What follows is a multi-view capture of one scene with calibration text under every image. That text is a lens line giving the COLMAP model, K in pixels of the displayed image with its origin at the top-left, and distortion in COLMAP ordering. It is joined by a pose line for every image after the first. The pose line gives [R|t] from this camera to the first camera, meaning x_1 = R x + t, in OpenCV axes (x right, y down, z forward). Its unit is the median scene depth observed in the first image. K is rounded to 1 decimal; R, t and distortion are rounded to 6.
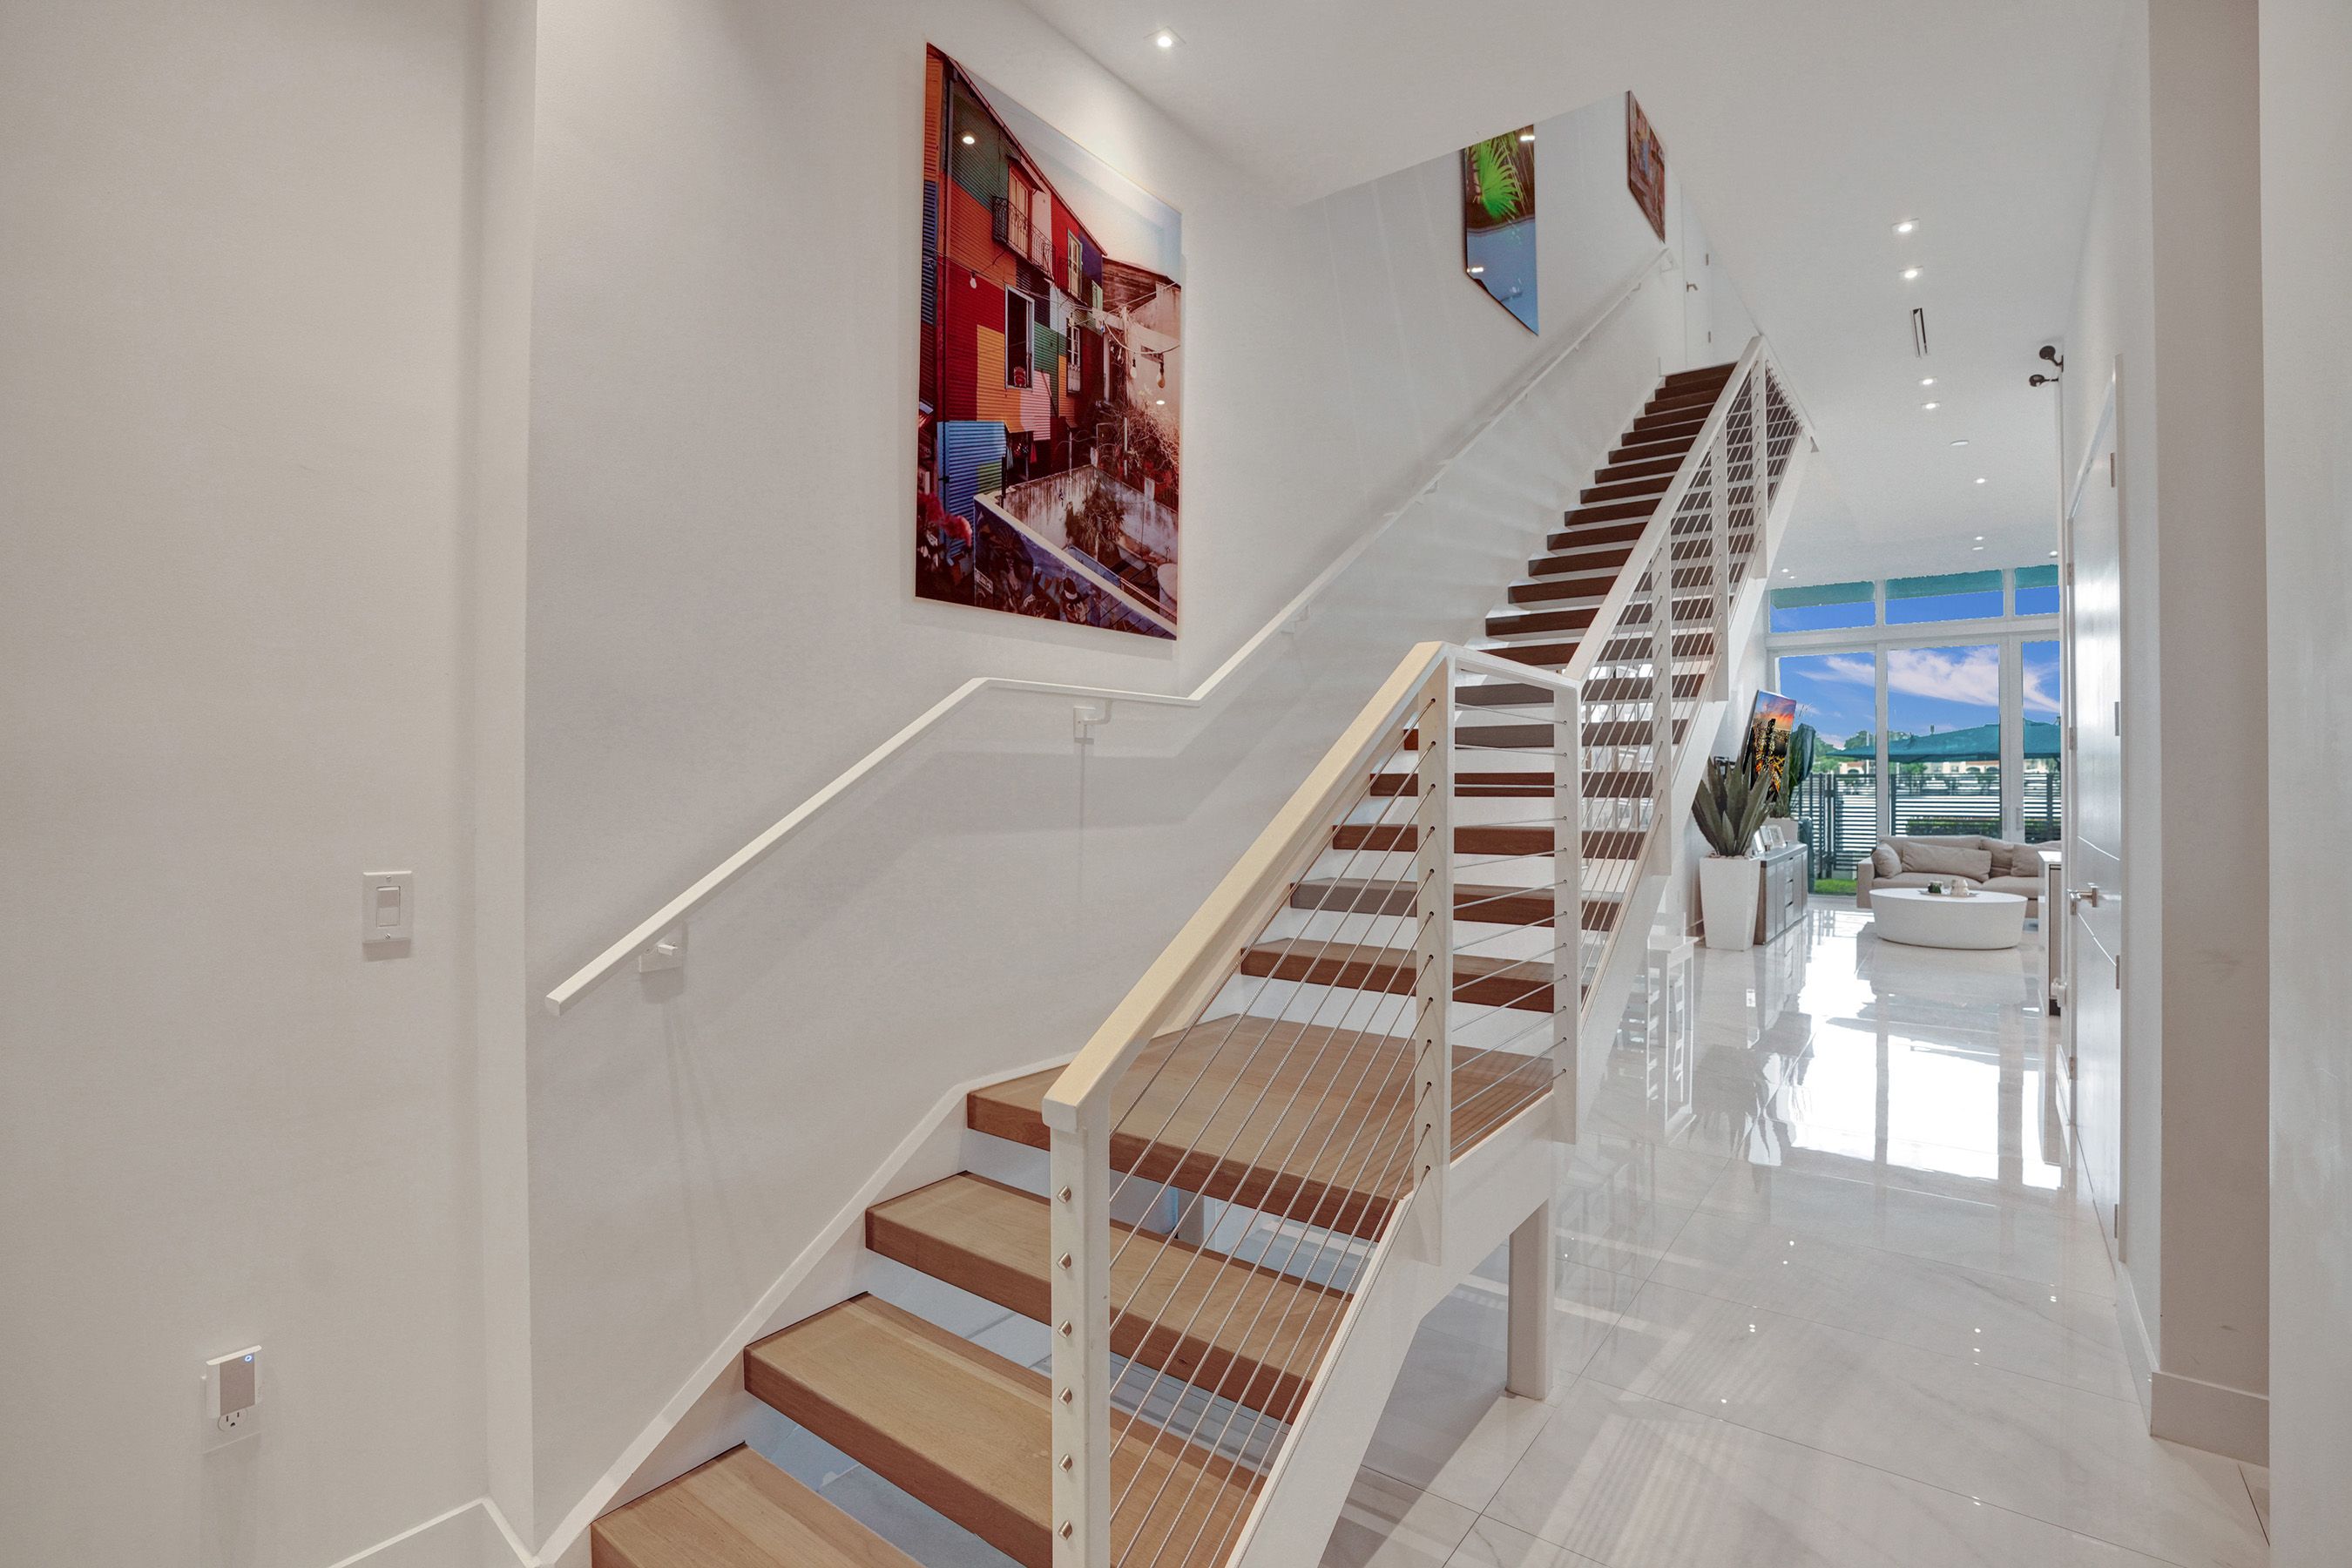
lens RADIAL K [[1068.5, 0, 1172.8], [0, 1068.5, 778.7], [0, 0, 1]] dist [-0.031088, 0.002647]
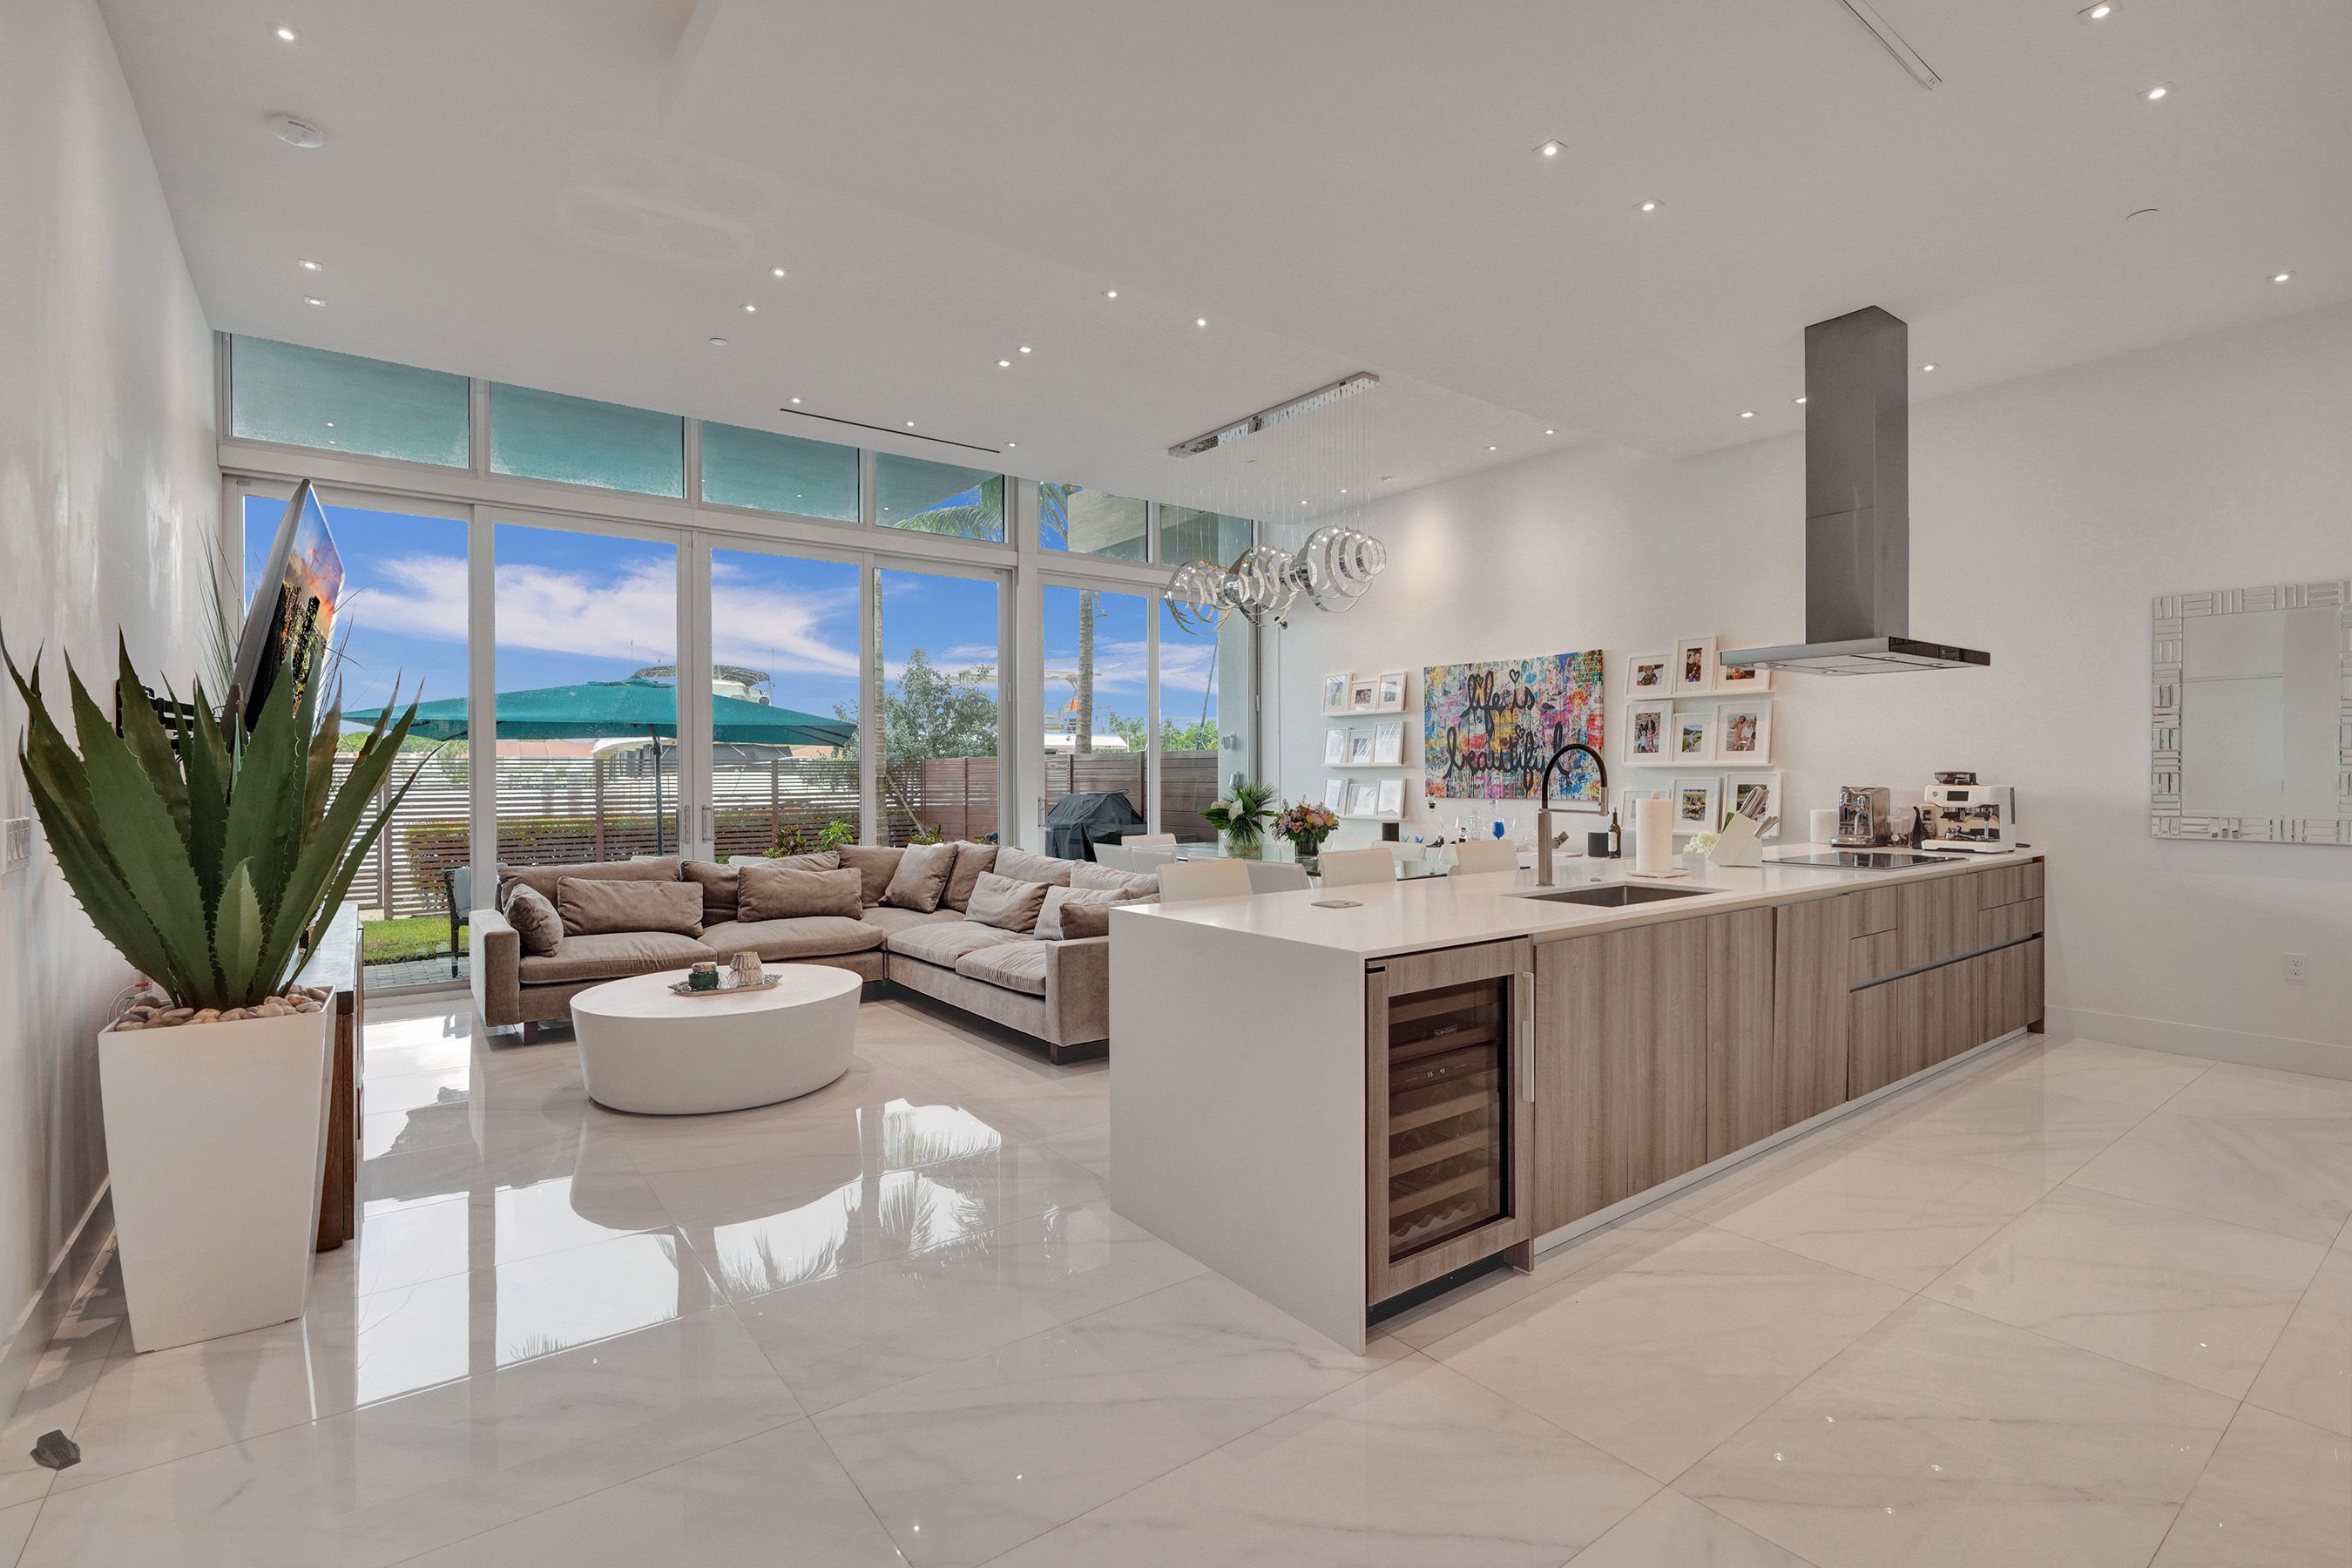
lens RADIAL K [[1068.5, 0, 1194.7], [0, 1068.5, 781.2], [0, 0, 1]] dist [-0.031088, 0.002647]
pose [[0.287789, -0.015918, 0.957561, 0.267607], [0.008899, 0.999863, 0.013947, 0.004340], [-0.957652, 0.004507, 0.287892, 0.536768]]
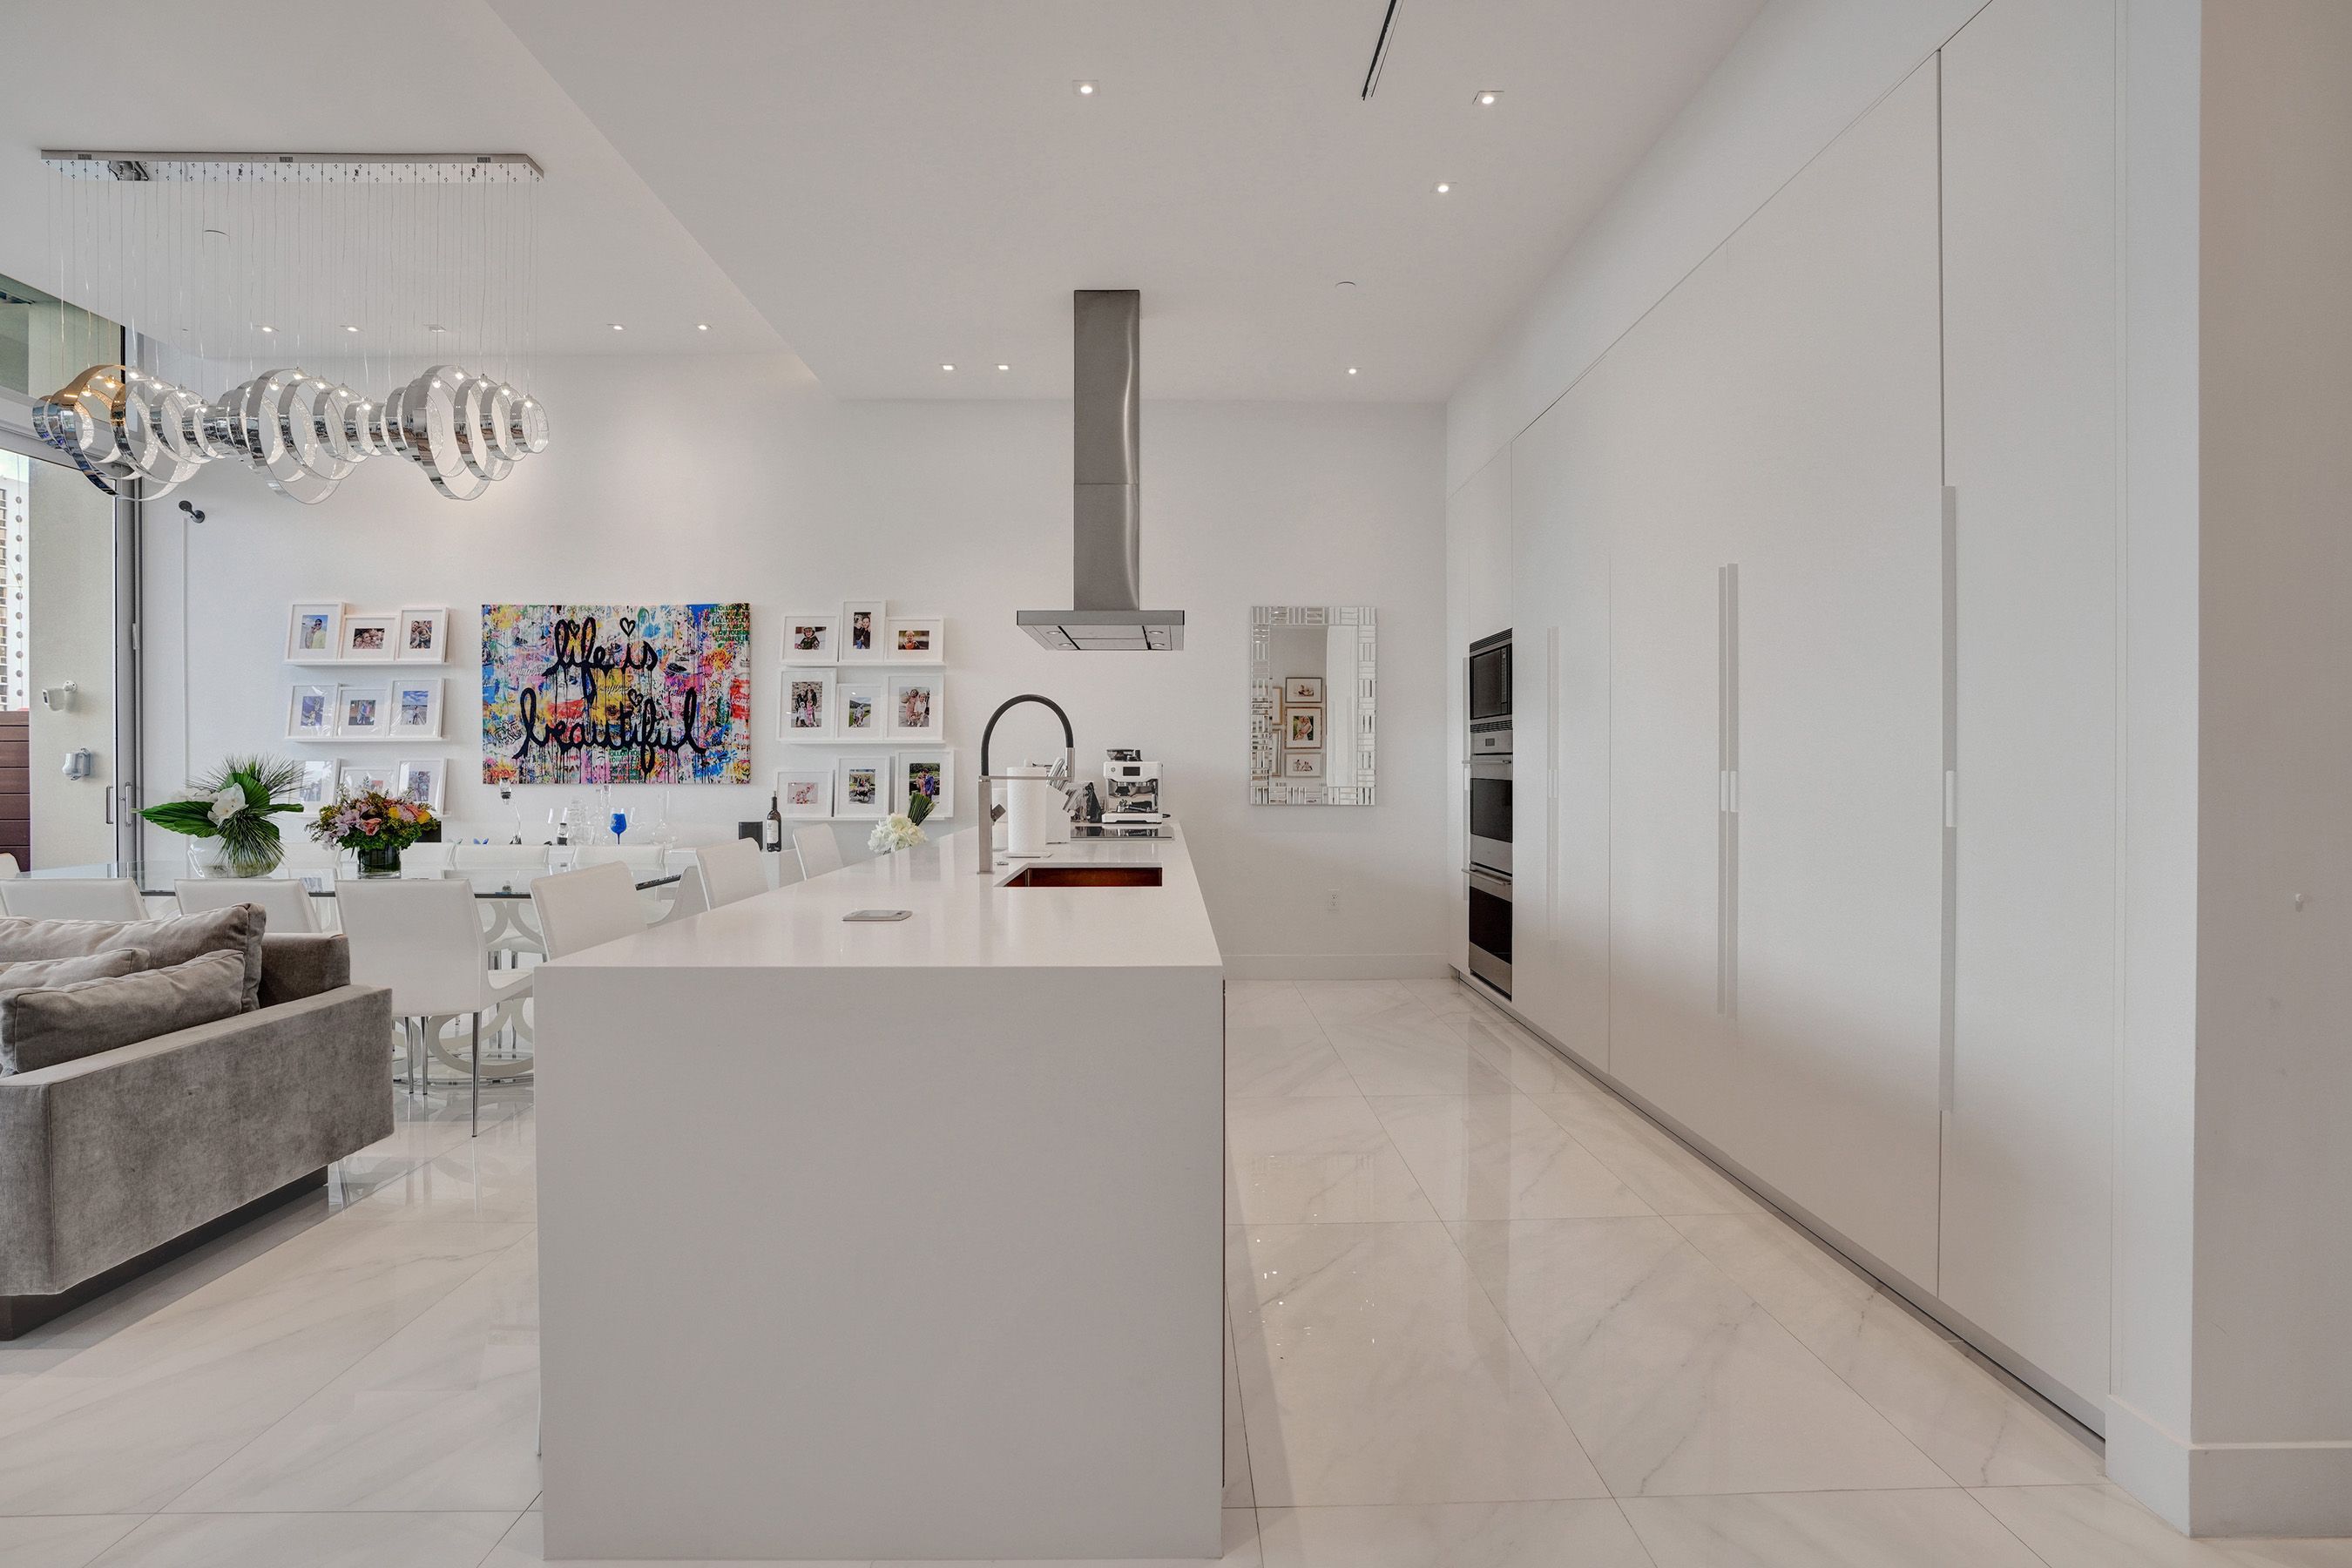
lens RADIAL K [[1162.0, 0, 1156.8], [0, 1162.0, 768.1], [0, 0, 1]] dist [-0.024480, 0.007129]
pose [[-0.587883, -0.007204, 0.808914, 0.312791], [0.000293, 0.999958, 0.009118, 0.009177], [-0.808946, 0.005597, -0.587856, 0.600429]]
